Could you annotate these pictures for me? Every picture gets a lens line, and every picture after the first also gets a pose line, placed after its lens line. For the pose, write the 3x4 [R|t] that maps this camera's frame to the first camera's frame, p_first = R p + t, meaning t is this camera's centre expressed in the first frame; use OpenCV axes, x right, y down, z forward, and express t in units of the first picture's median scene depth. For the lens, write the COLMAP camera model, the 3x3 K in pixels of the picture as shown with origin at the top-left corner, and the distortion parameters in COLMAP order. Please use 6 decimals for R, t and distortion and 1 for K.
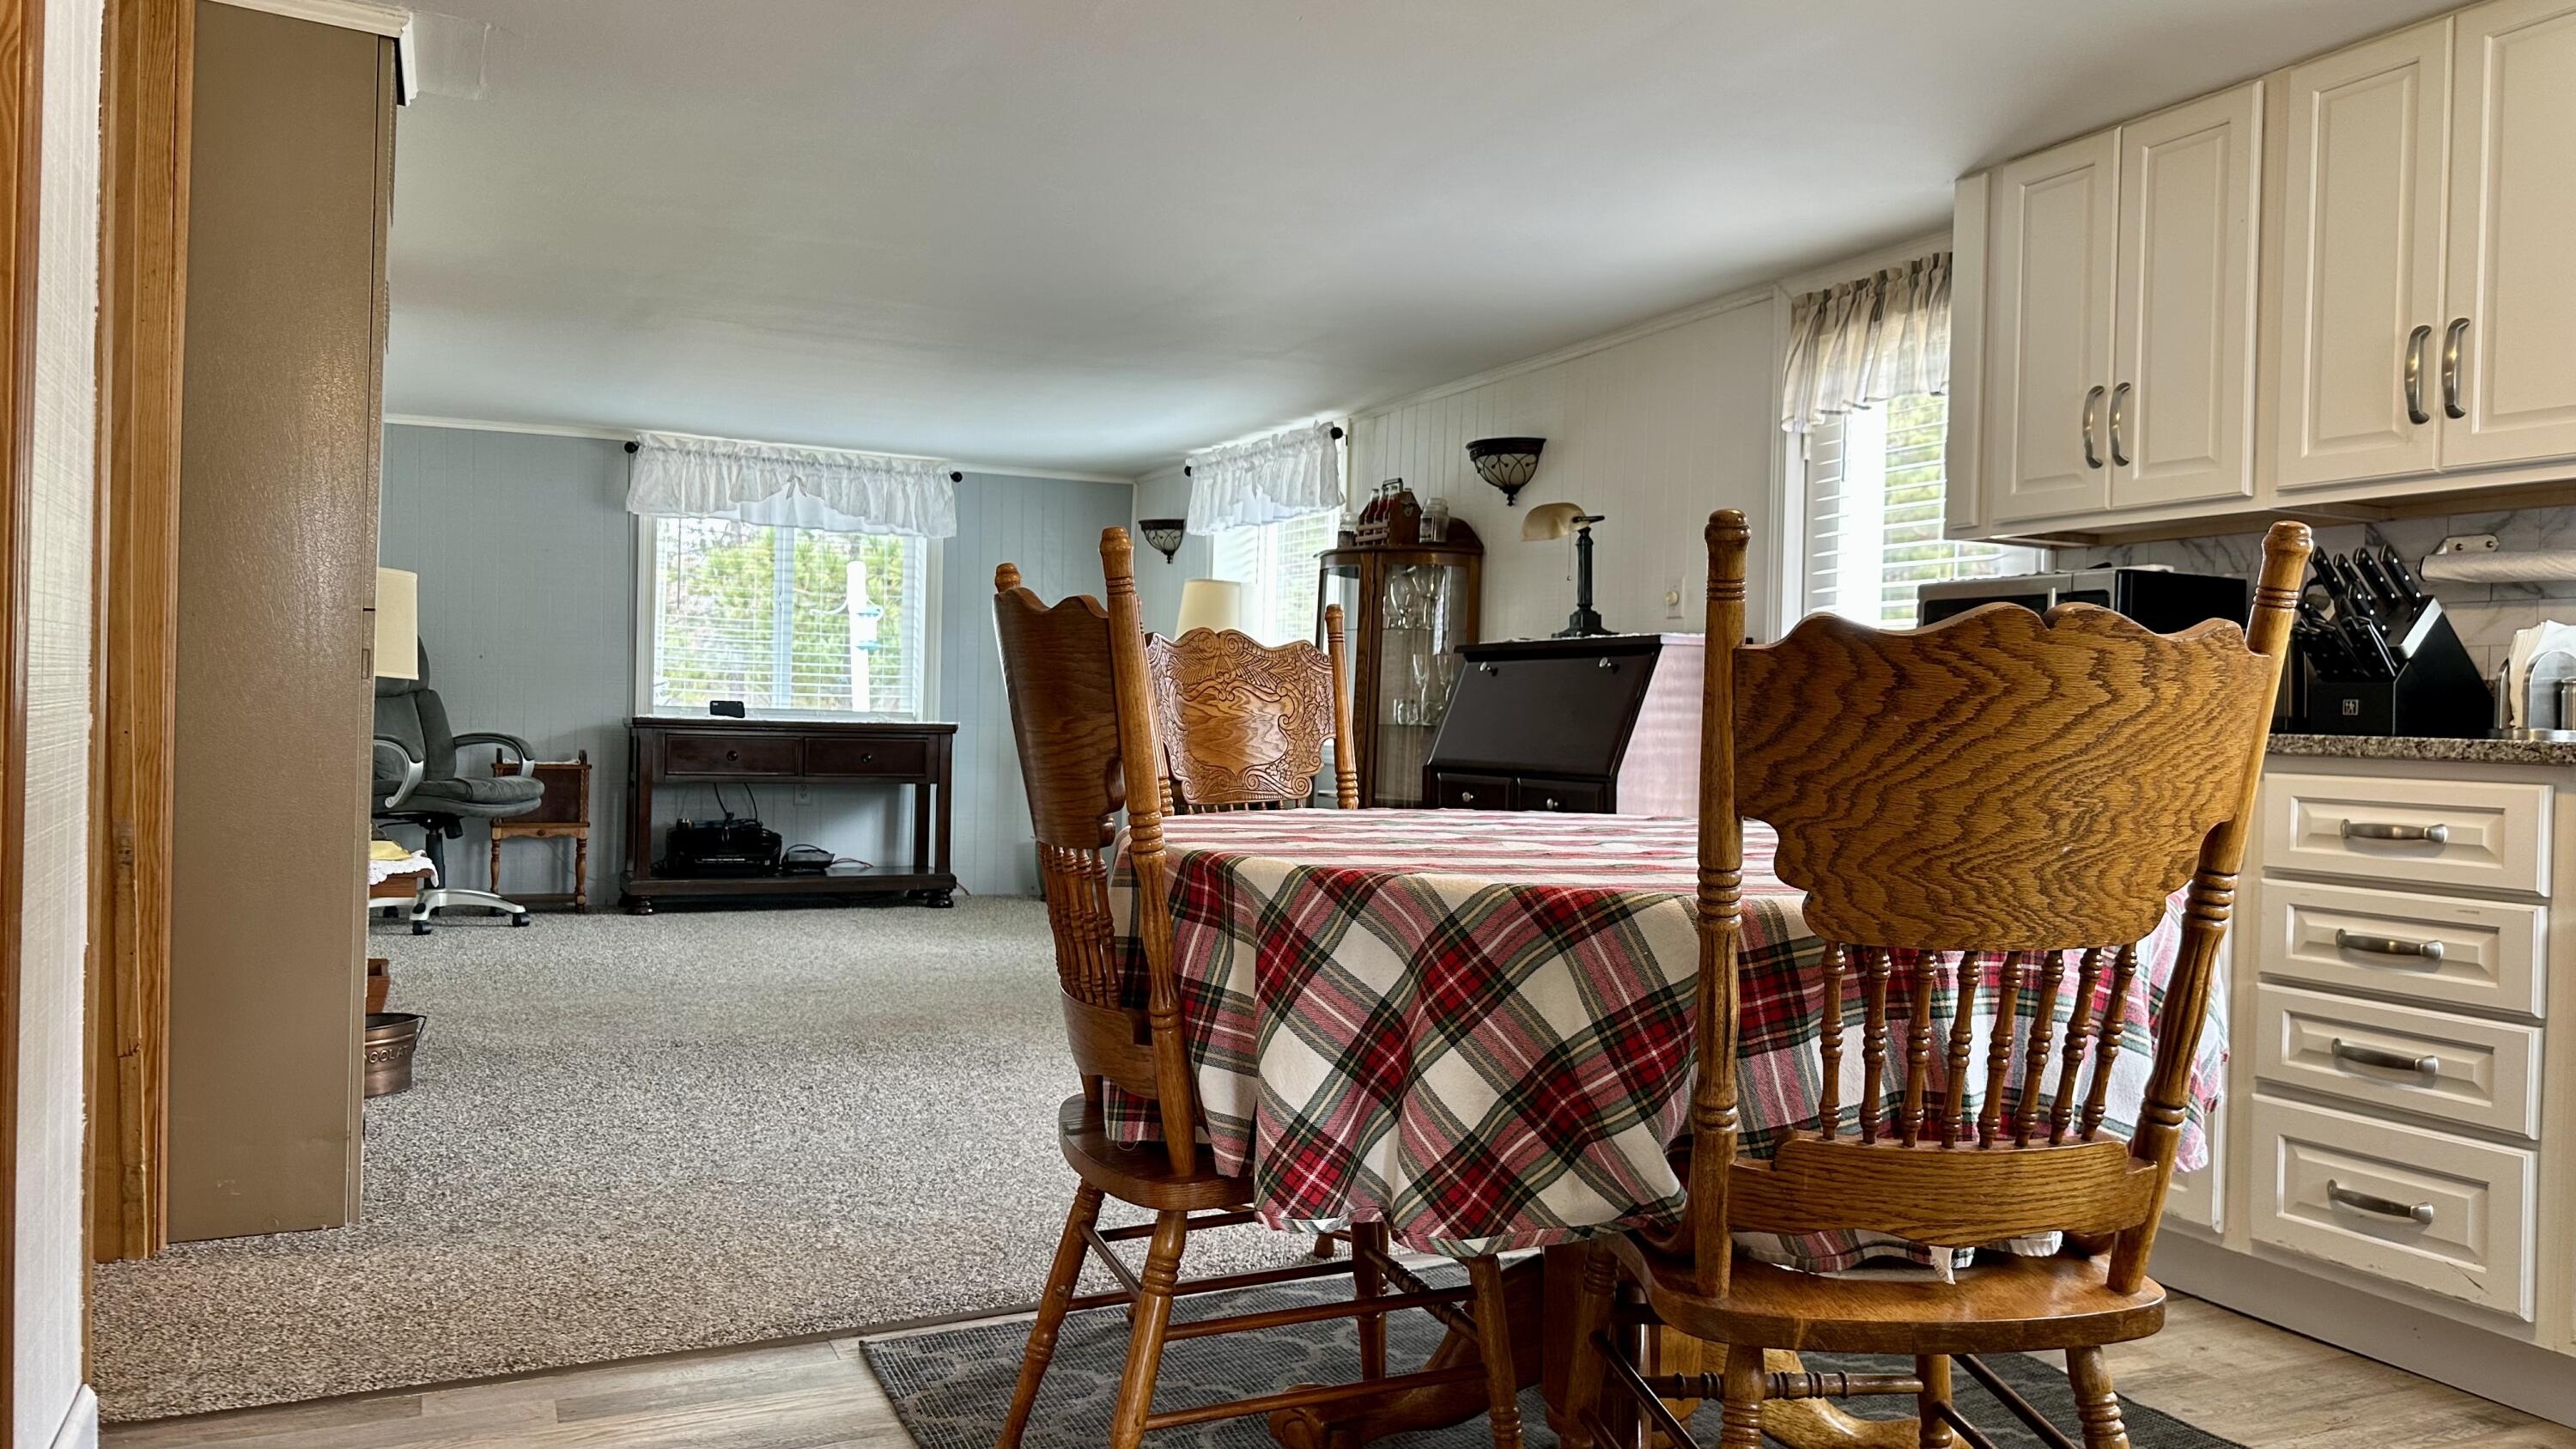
lens RADIAL K [[1814.0, 0, 1249.0], [0, 1814.0, 730.2], [0, 0, 1]] dist [0.001174, -0.004799]
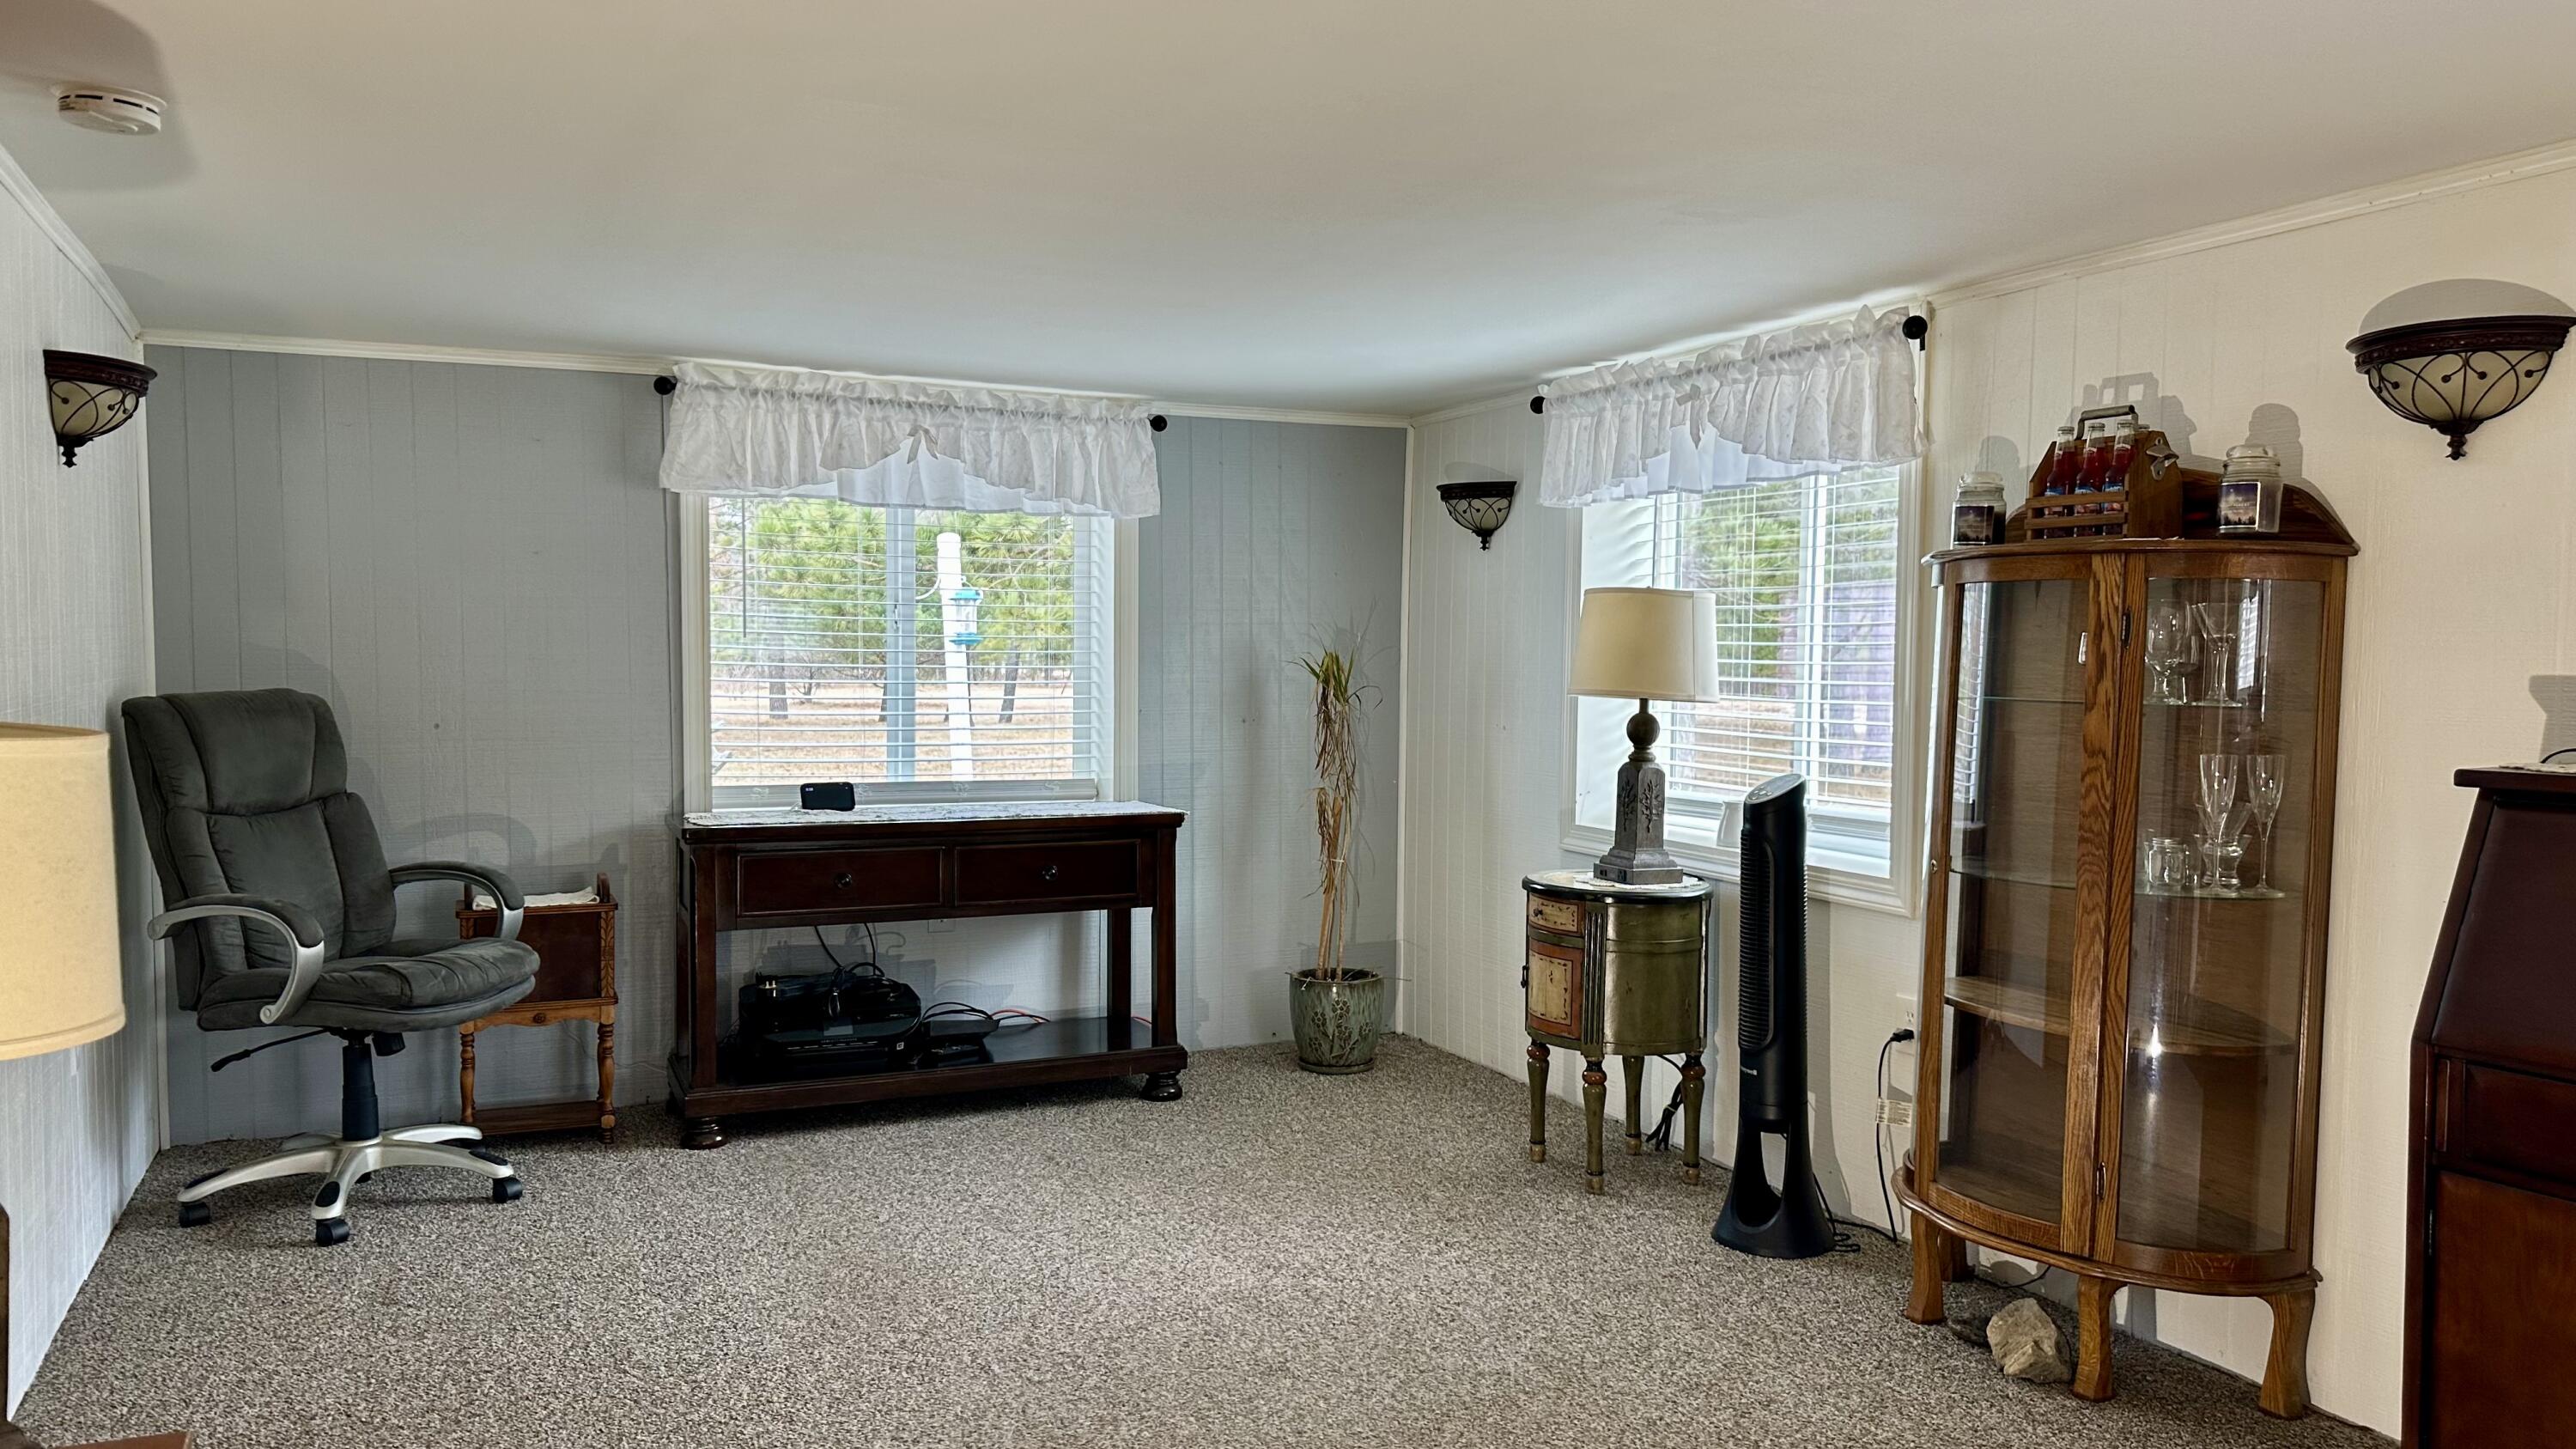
lens RADIAL K [[1816.3, 0, 1210.5], [0, 1816.3, 756.1], [0, 0, 1]] dist [0.080603, -0.152266]
pose [[0.999166, -0.014510, -0.038156, -0.128848], [0.016229, 0.998849, 0.045127, -0.052934], [0.037458, -0.045709, 0.998252, 0.366639]]
